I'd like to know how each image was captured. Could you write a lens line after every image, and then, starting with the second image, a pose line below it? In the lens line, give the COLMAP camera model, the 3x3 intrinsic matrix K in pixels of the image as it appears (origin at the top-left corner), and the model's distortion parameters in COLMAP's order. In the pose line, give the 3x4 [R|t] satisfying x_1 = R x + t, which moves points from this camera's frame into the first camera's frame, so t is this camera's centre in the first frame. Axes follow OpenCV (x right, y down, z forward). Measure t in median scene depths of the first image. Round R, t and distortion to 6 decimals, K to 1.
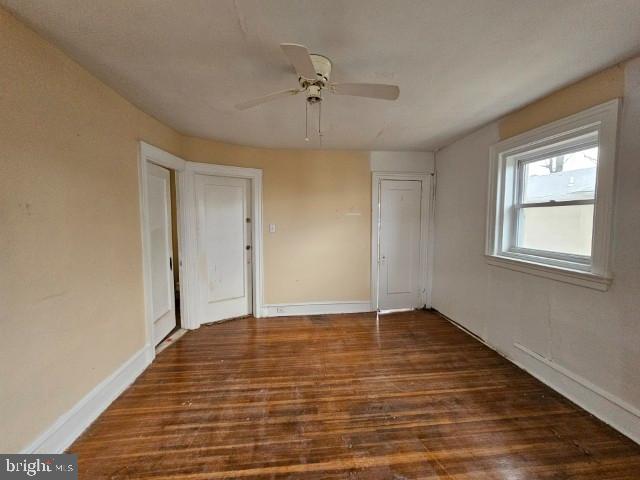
lens RADIAL K [[259.2, 0, 320.4], [0, 259.2, 236.4], [0, 0, 1]] dist [-0.047086, 0.000002]
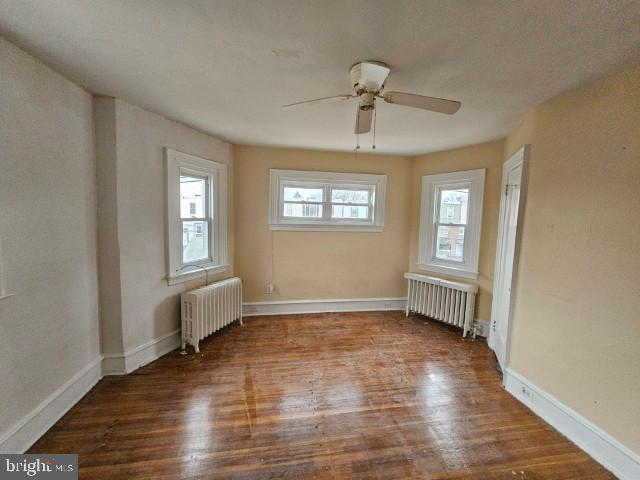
lens RADIAL K [[259.2, 0, 320.4], [0, 259.2, 236.4], [0, 0, 1]] dist [-0.047086, 0.000002]
pose [[-0.998413, -0.021453, -0.052064, 0.161649], [-0.029111, 0.988087, 0.151116, -0.181476], [0.048202, 0.152392, -0.987144, 1.792599]]
